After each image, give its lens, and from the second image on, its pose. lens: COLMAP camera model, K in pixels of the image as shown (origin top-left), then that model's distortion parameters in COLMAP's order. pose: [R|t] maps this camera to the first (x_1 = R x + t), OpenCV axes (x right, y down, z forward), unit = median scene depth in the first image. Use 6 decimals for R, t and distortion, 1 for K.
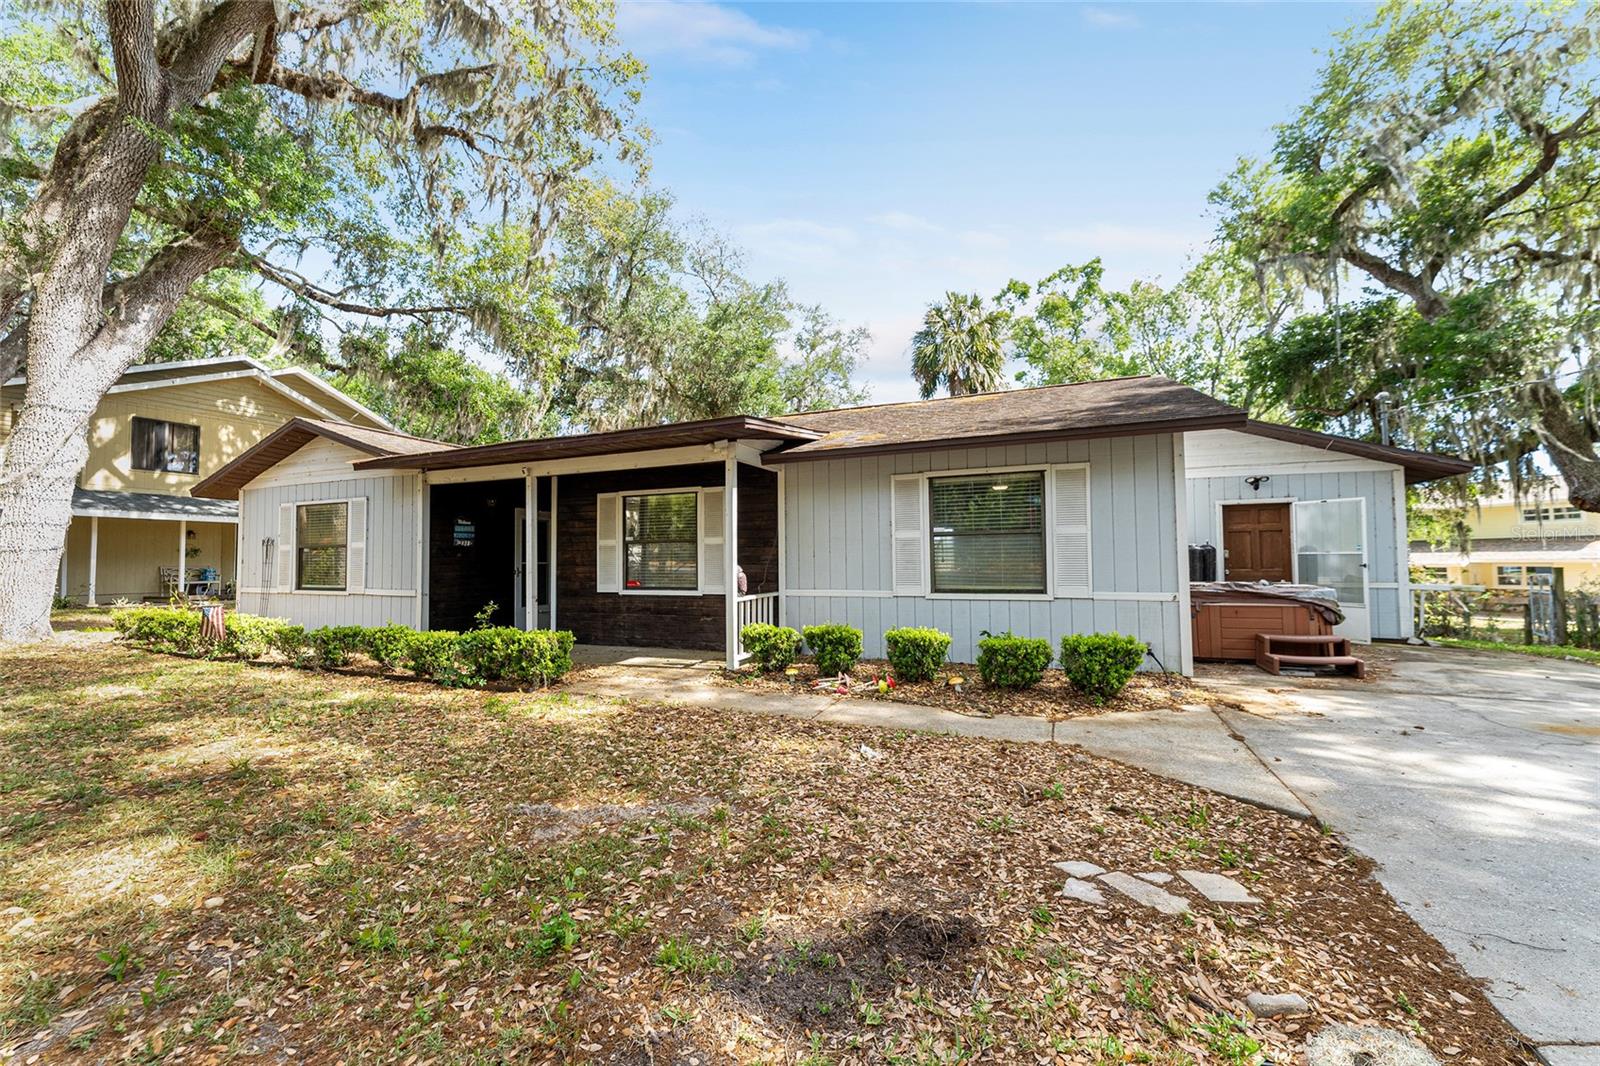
lens RADIAL K [[638.5, 0, 792.0], [0, 638.5, 539.8], [0, 0, 1]] dist [-0.000255, -0.000662]
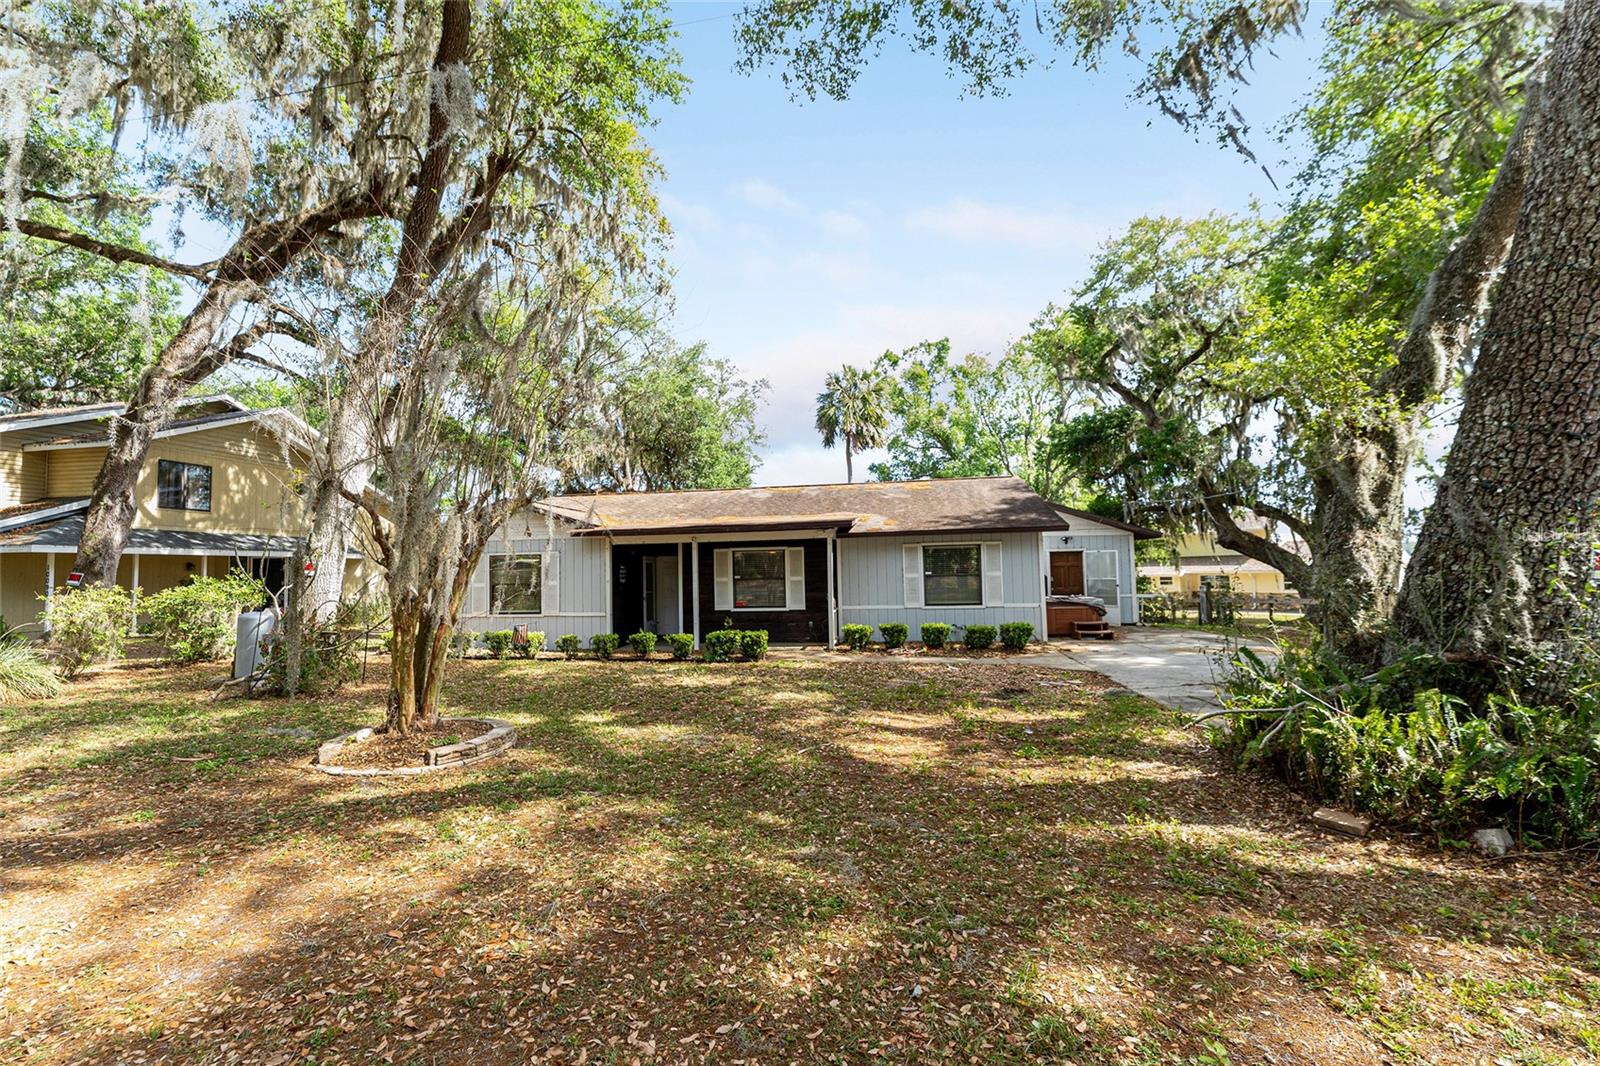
lens RADIAL K [[635.5, 0, 803.0], [0, 635.5, 539.1], [0, 0, 1]] dist [0.003596, -0.000179]
pose [[0.966862, 0.000857, 0.255300, -0.325885], [0.003873, 0.999830, -0.018023, -0.043958], [-0.255272, 0.018415, 0.966694, -0.396144]]
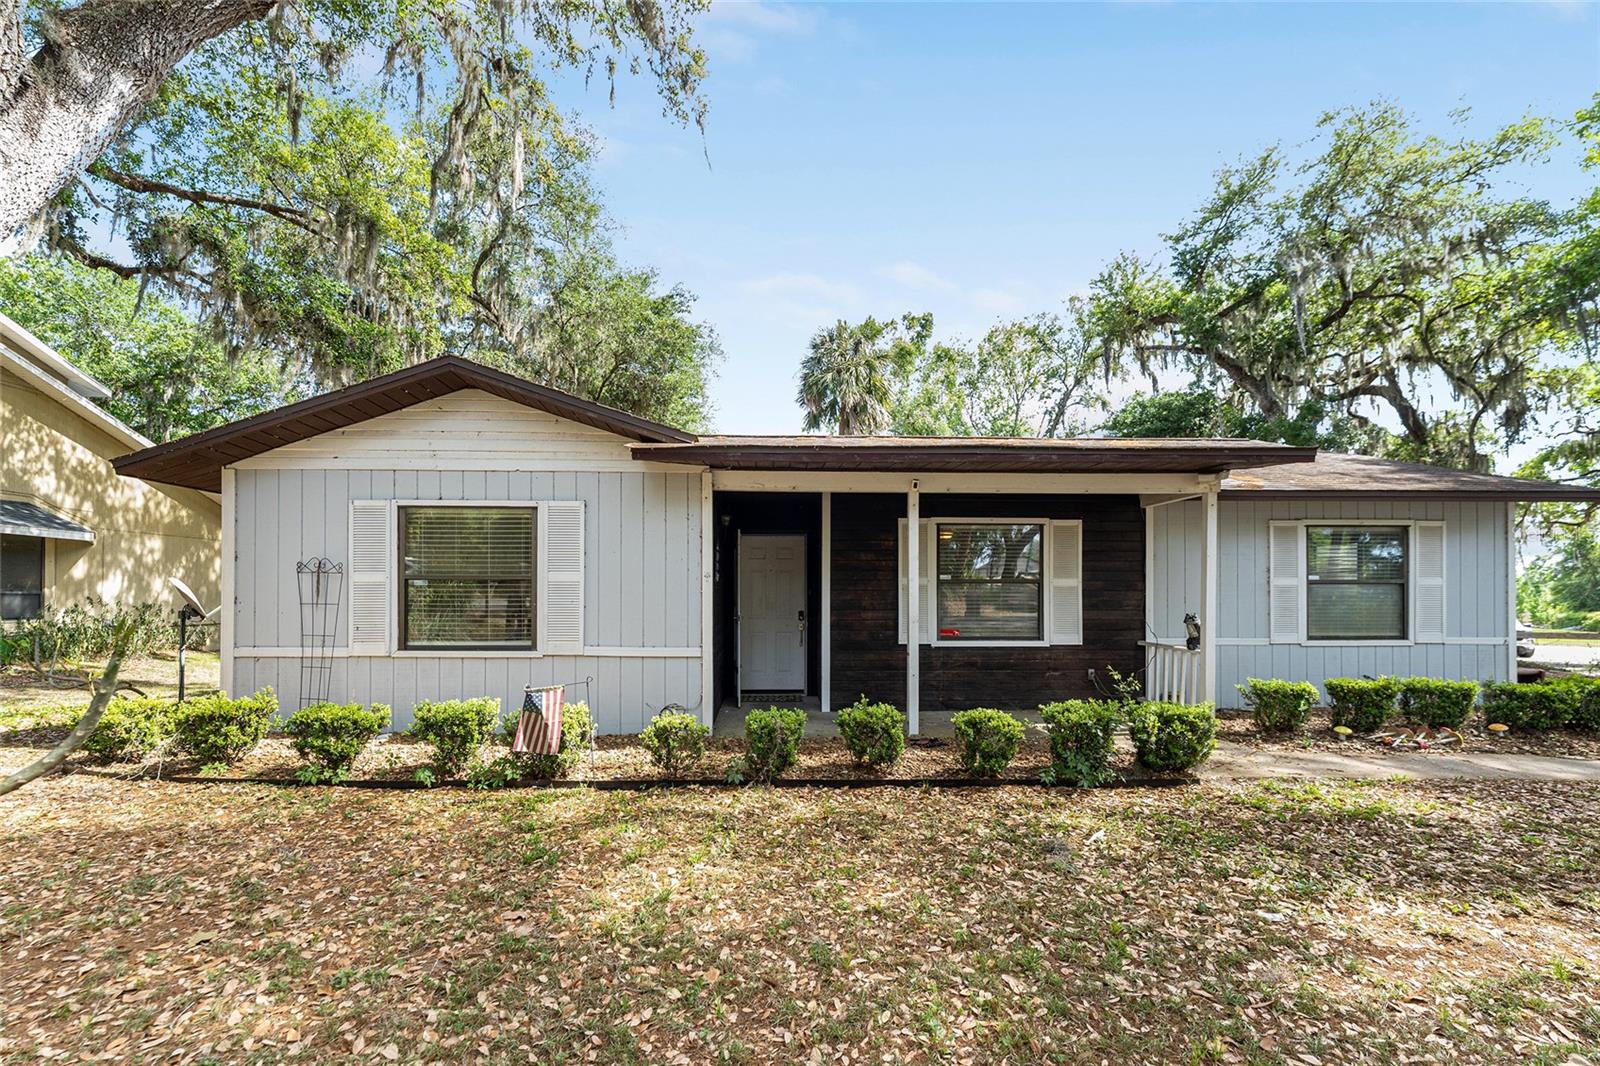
lens RADIAL K [[666.5, 0, 799.9], [0, 666.5, 593.7], [0, 0, 1]] dist [-0.000244, 0.000068]
pose [[0.903465, 0.010734, 0.428526, -0.499502], [-0.025227, 0.999285, 0.028155, 0.000236], [-0.427918, -0.036247, 0.903090, 0.204916]]
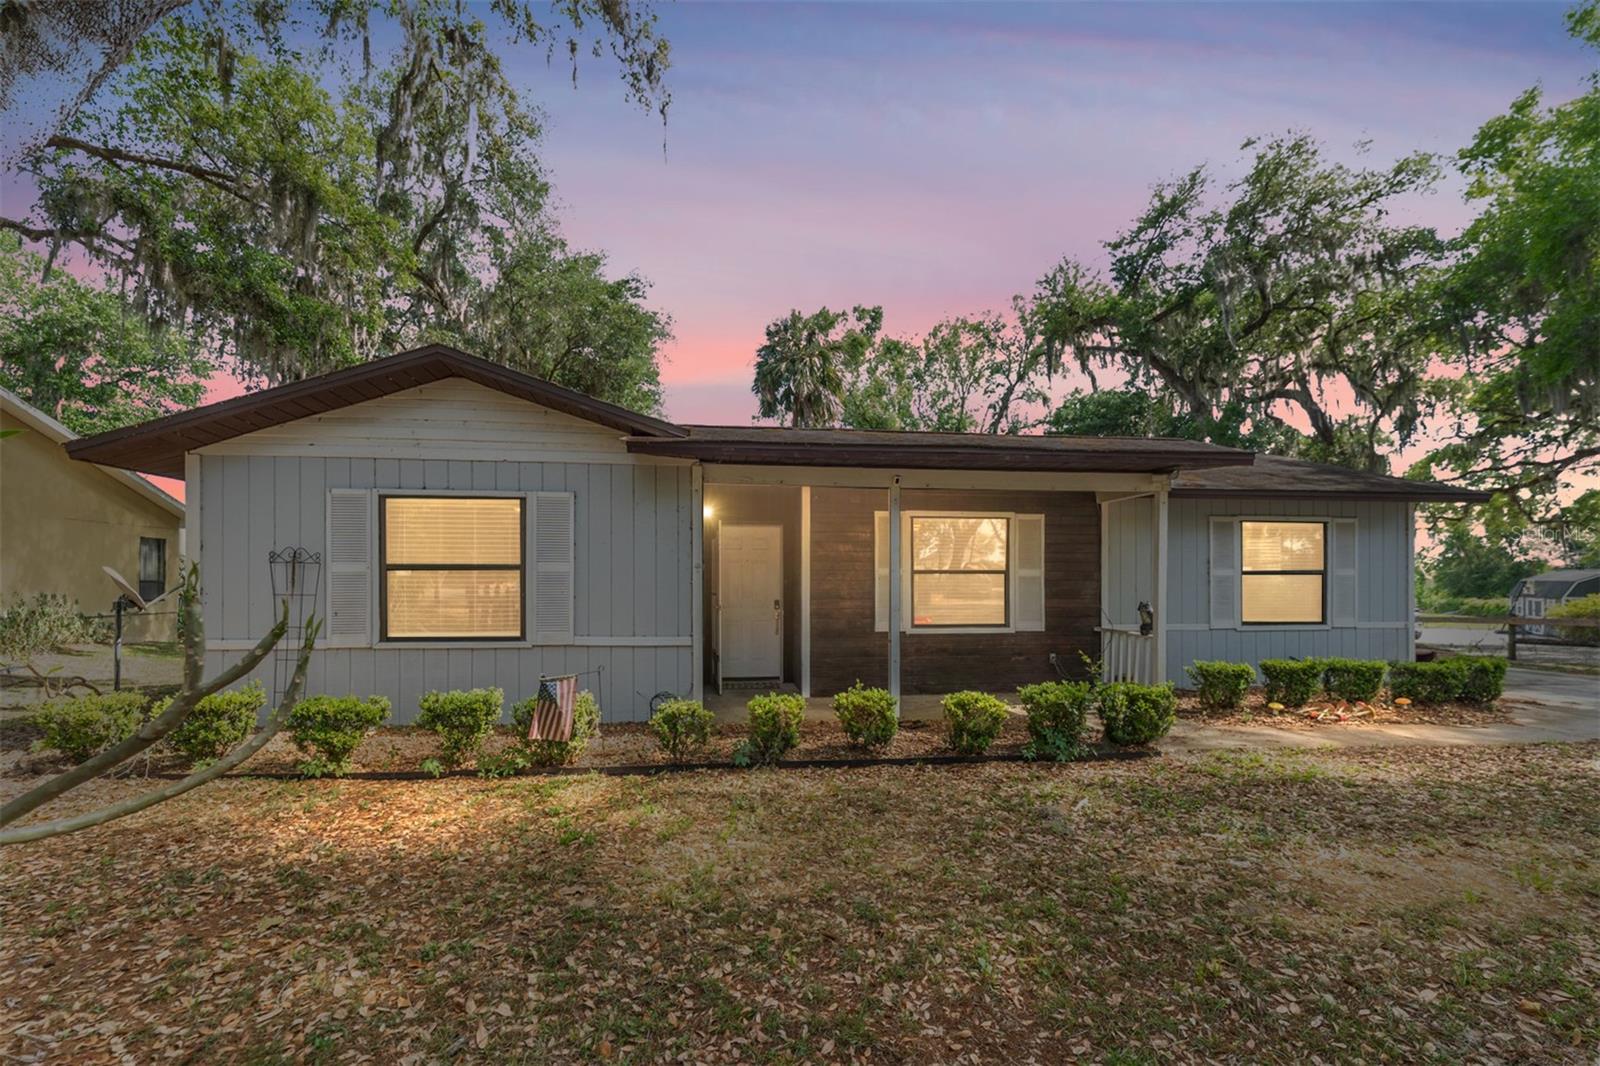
lens RADIAL K [[668.4, 0, 806.0], [0, 668.4, 583.3], [0, 0, 1]] dist [0.000372, -0.000381]
pose [[0.860371, 0.008985, 0.509589, -0.535479], [-0.027426, 0.999212, 0.028686, -0.001283], [-0.508930, -0.038657, 0.859940, 0.201872]]
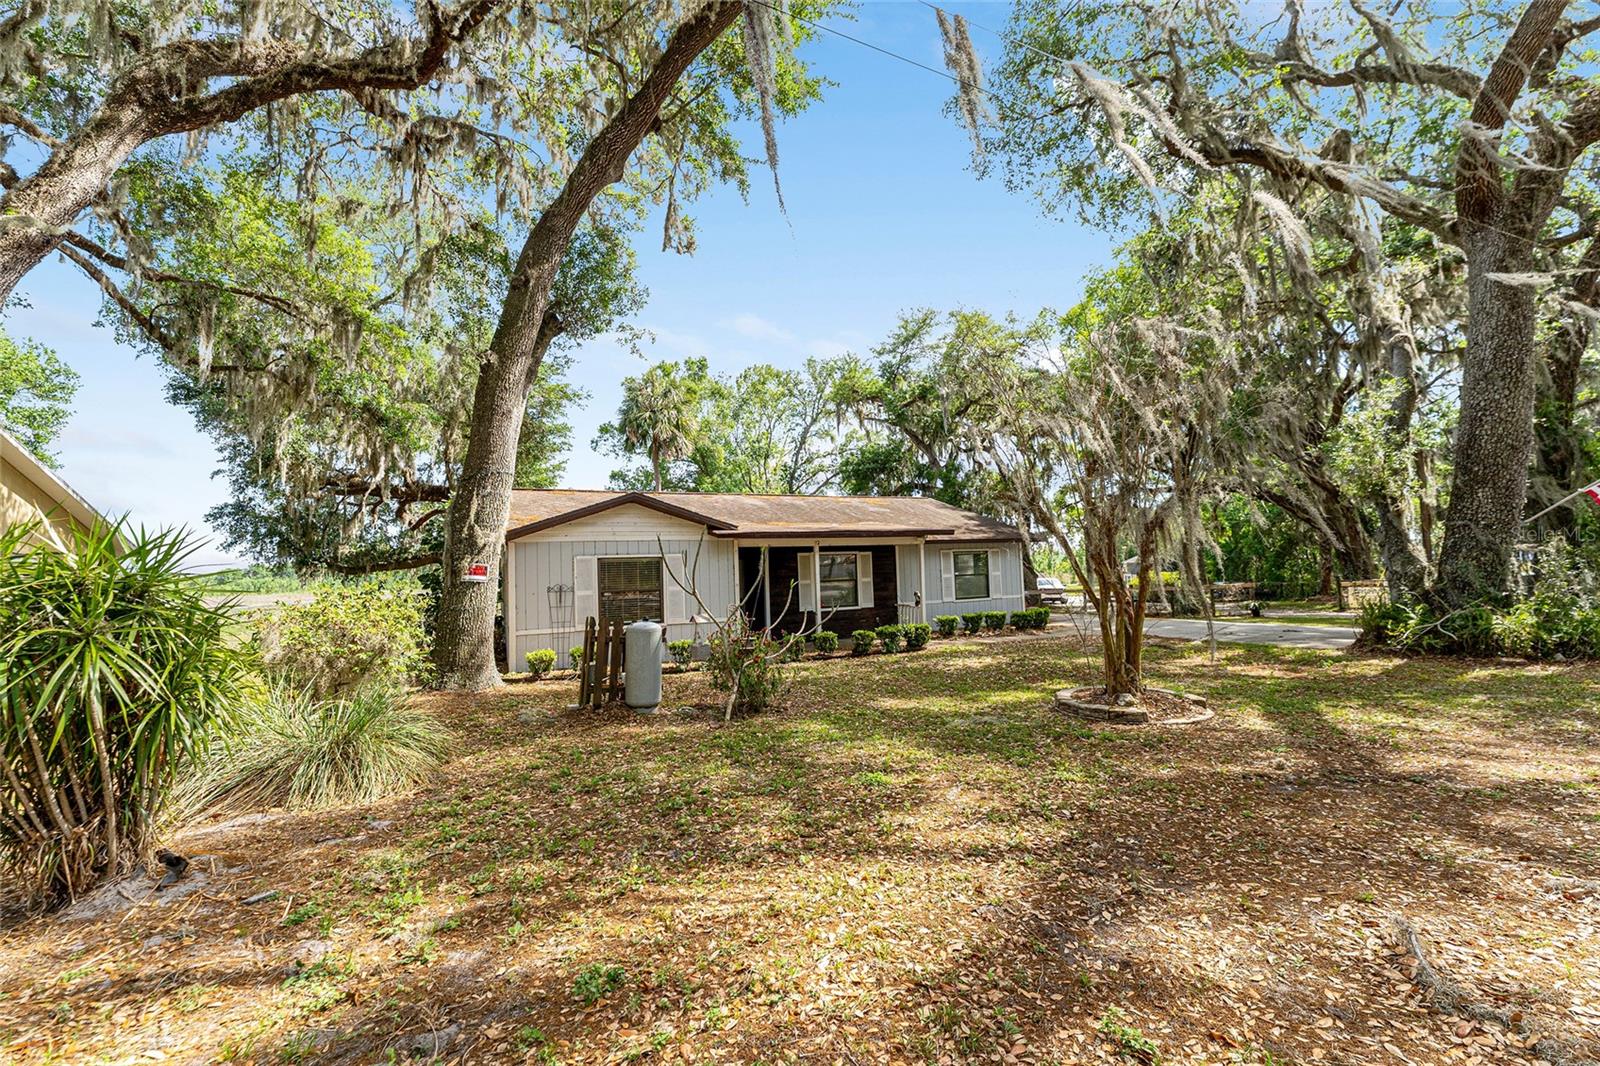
lens RADIAL K [[635.5, 0, 803.0], [0, 635.5, 539.1], [0, 0, 1]] dist [0.003596, -0.000179]
pose [[0.658451, 0.024130, 0.752236, -1.029504], [0.000979, 0.999458, -0.032918, -0.035407], [-0.752623, 0.022411, 0.658070, -0.080035]]
